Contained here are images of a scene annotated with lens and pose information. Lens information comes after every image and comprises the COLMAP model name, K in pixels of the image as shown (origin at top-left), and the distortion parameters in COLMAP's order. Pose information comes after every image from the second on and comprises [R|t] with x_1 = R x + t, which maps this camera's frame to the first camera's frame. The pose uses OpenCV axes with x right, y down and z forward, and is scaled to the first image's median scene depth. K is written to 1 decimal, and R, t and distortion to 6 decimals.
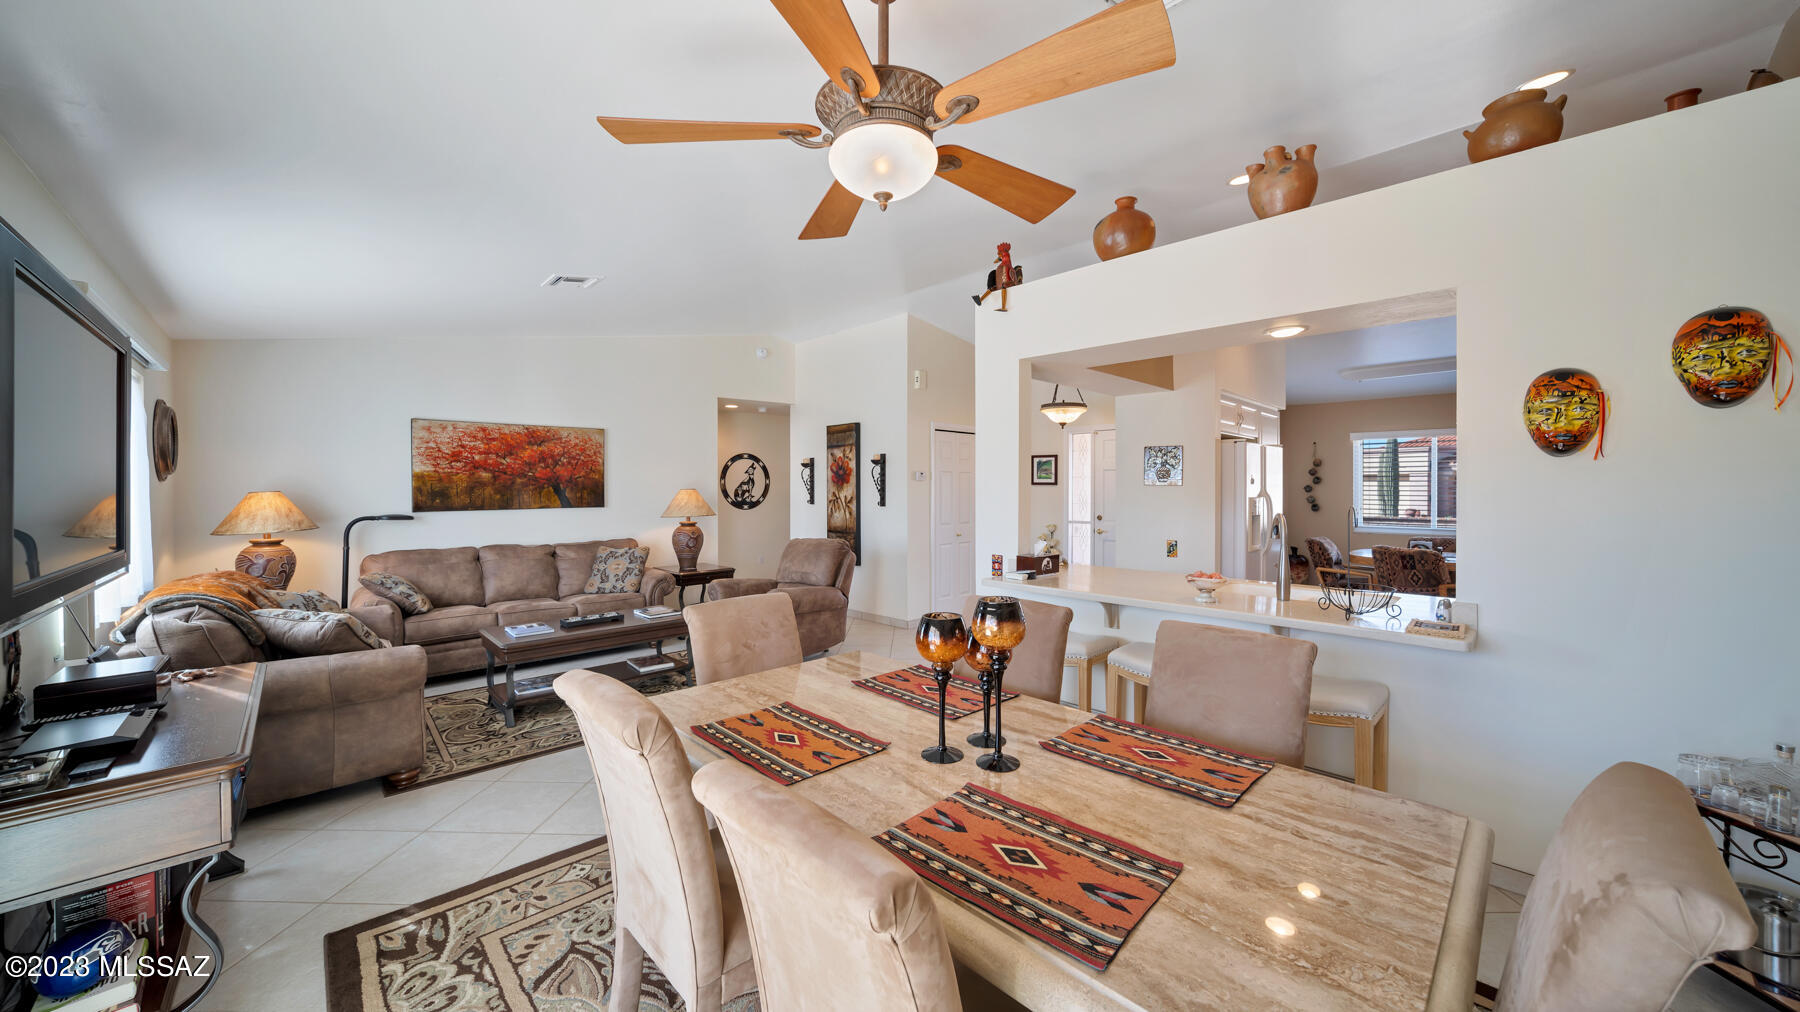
lens RADIAL K [[627.5, 0, 892.2], [0, 627.5, 490.7], [0, 0, 1]] dist [-0.017692, 0.001985]
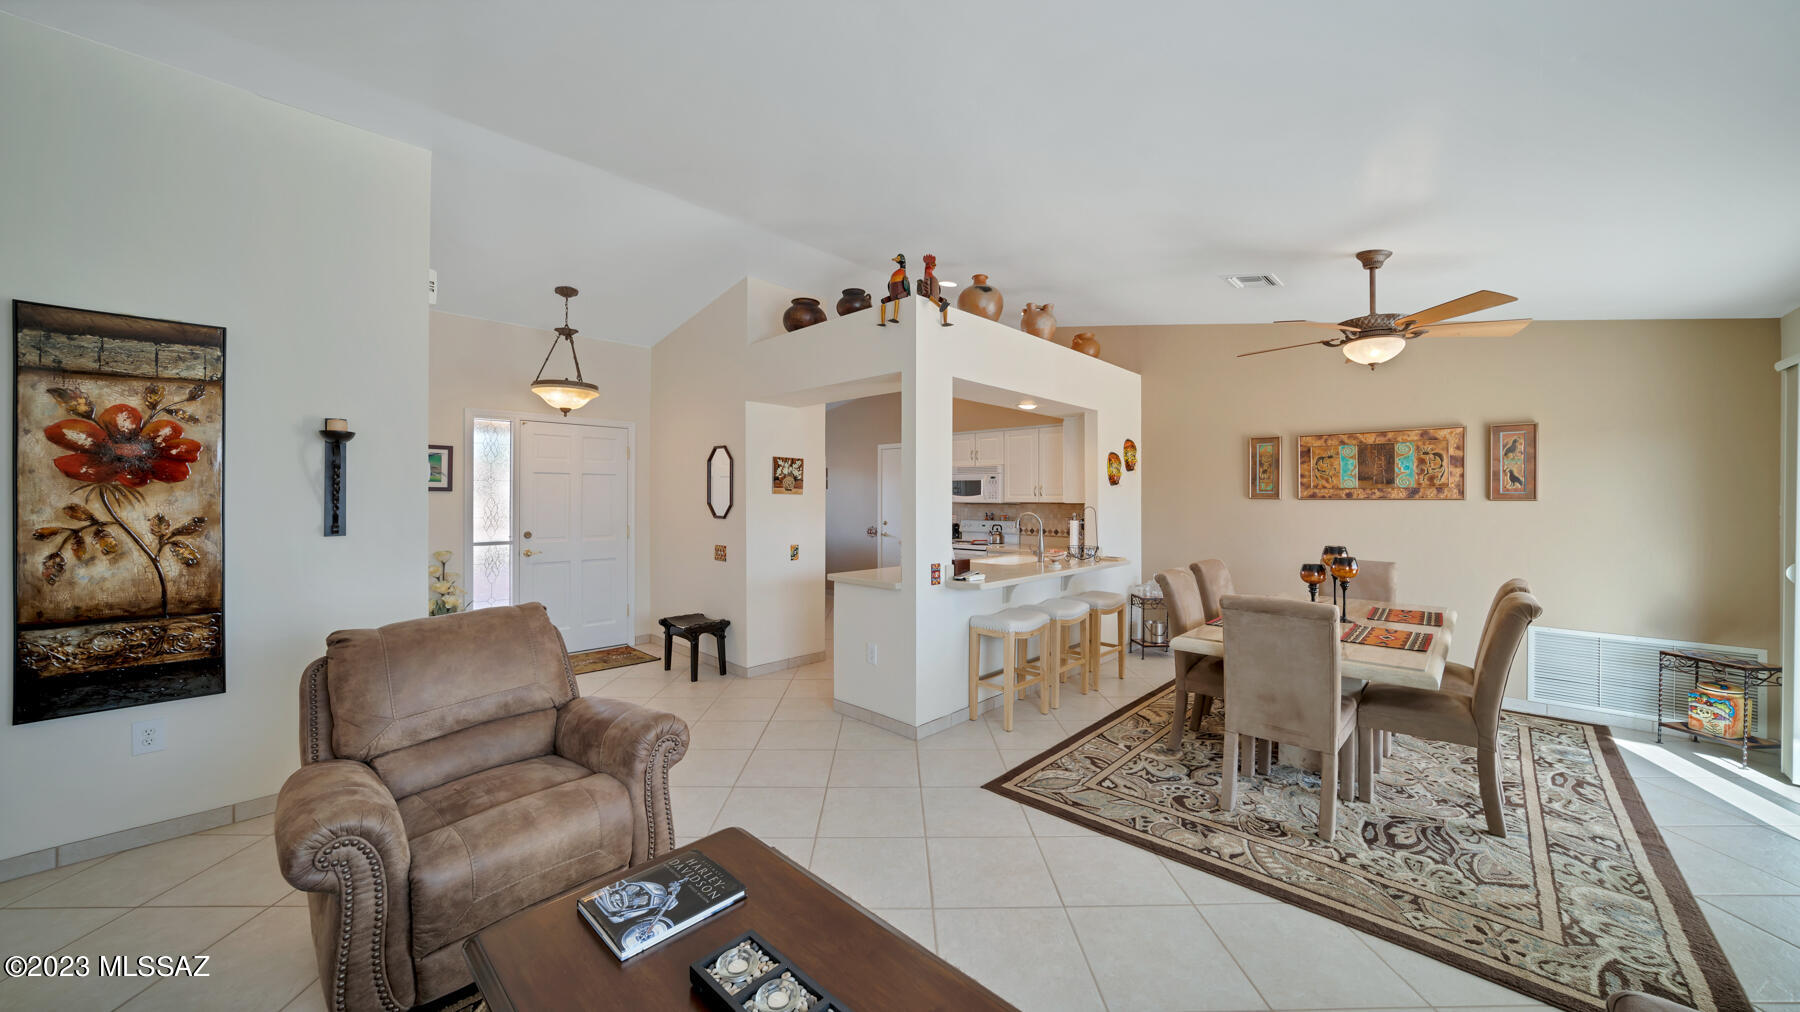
lens RADIAL K [[627.5, 0, 894.2], [0, 627.5, 502.1], [0, 0, 1]] dist [-0.017692, 0.001985]
pose [[-0.037093, -0.006949, 0.999288, -0.577411], [0.001174, 0.999975, 0.006998, -0.002429], [-0.999311, 0.001432, -0.037084, 0.758323]]
